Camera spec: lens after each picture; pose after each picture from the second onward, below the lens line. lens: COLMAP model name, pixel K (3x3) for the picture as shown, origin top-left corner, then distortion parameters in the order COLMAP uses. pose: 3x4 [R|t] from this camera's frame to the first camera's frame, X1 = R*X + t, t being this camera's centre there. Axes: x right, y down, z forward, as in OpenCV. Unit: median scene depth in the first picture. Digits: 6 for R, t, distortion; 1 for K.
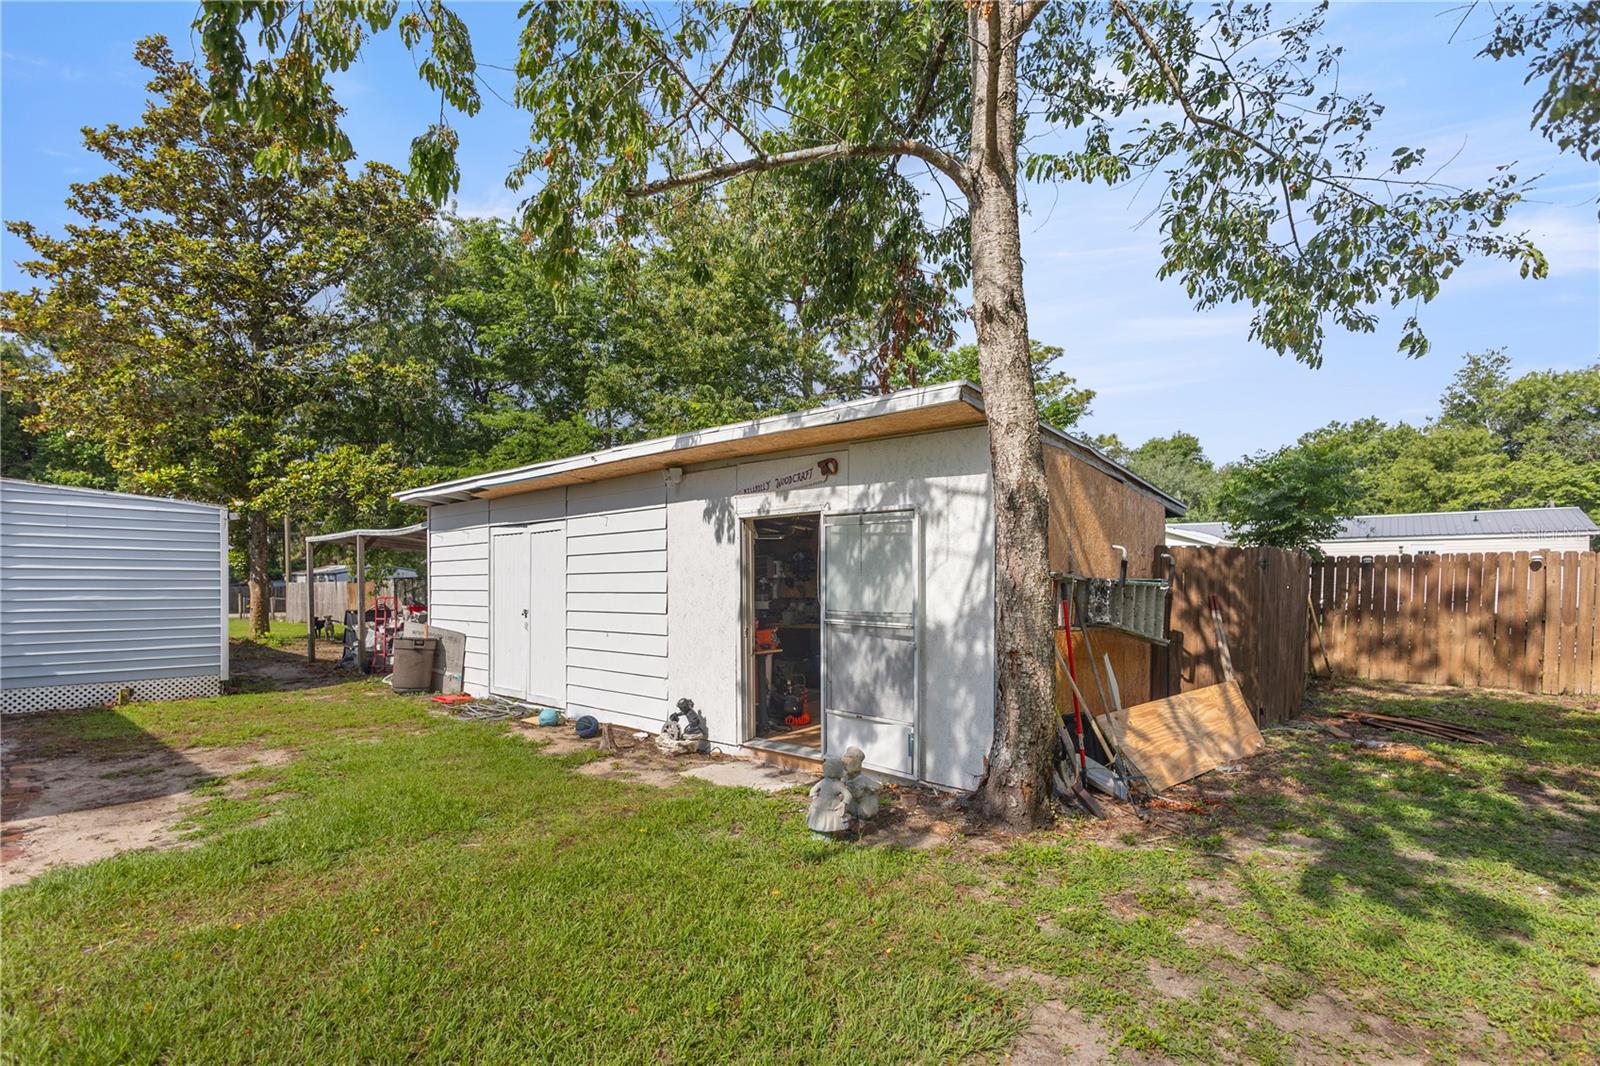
lens RADIAL K [[758.4, 0, 805.2], [0, 758.4, 555.0], [0, 0, 1]] dist [0.002623, 0.000760]
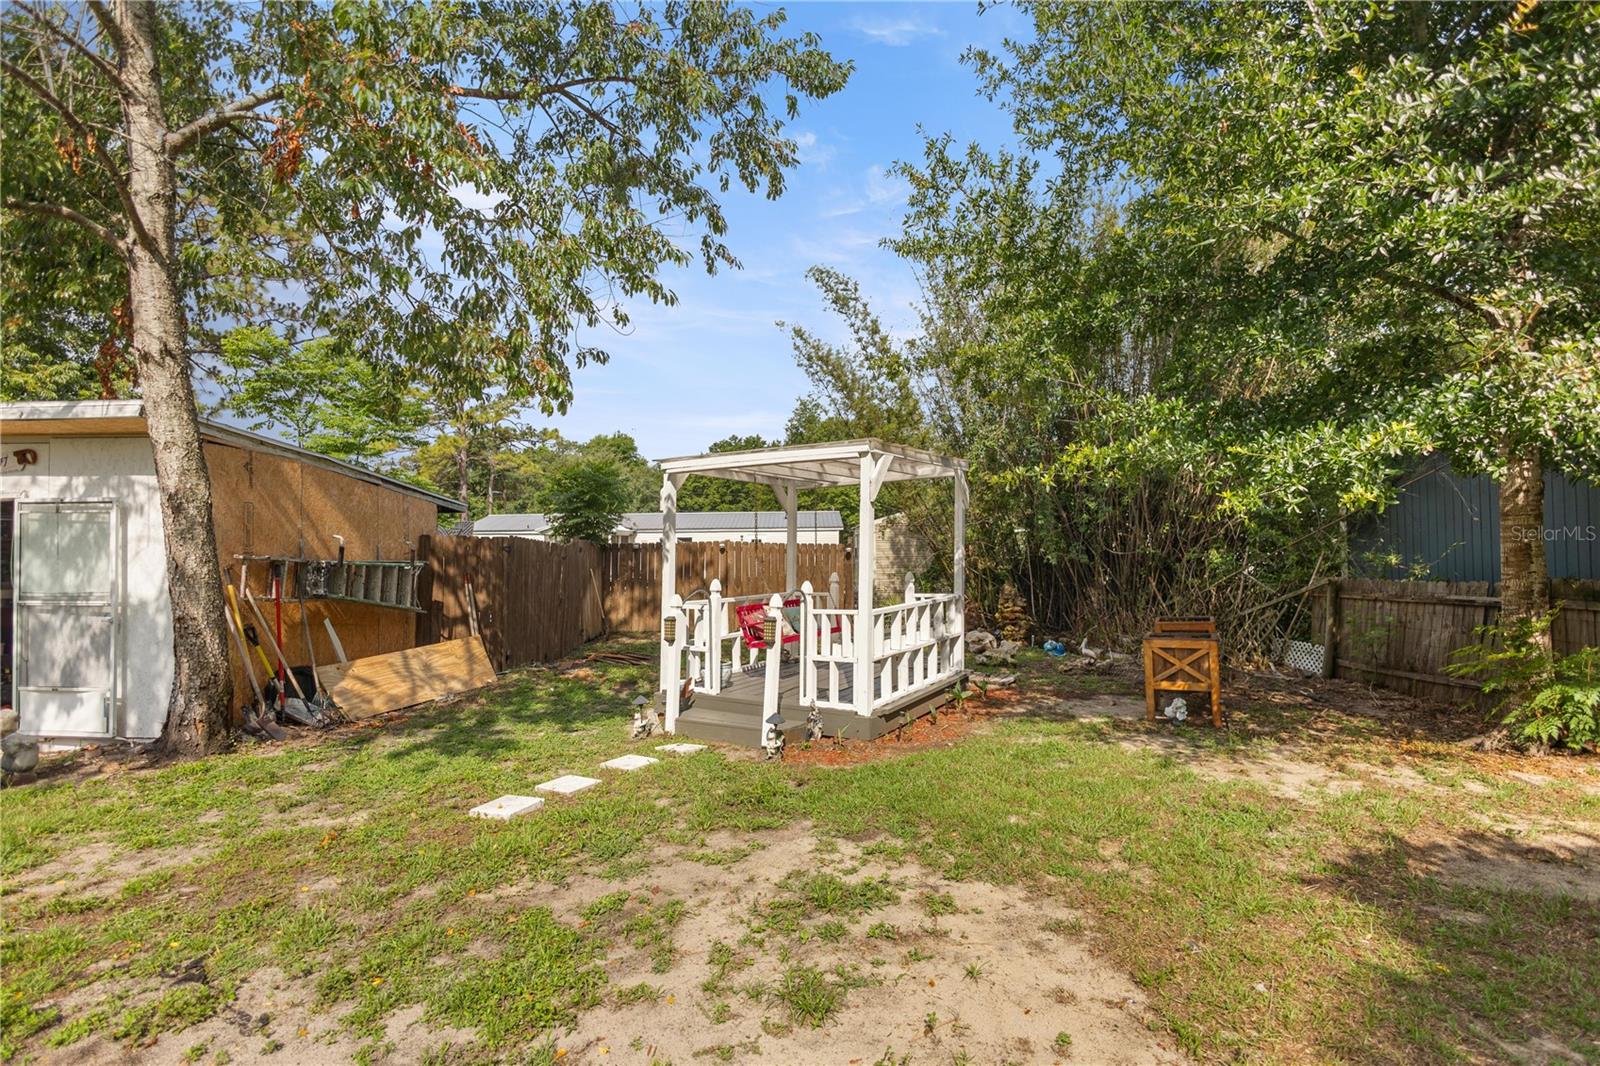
lens RADIAL K [[737.0, 0, 800.0], [0, 737.0, 533.0], [0, 0, 1]] dist [0.002421, -0.000471]
pose [[0.782388, 0.014527, 0.622621, 0.246955], [-0.009783, 0.999891, -0.011036, -0.010223], [-0.622714, 0.002544, 0.782445, -0.500033]]
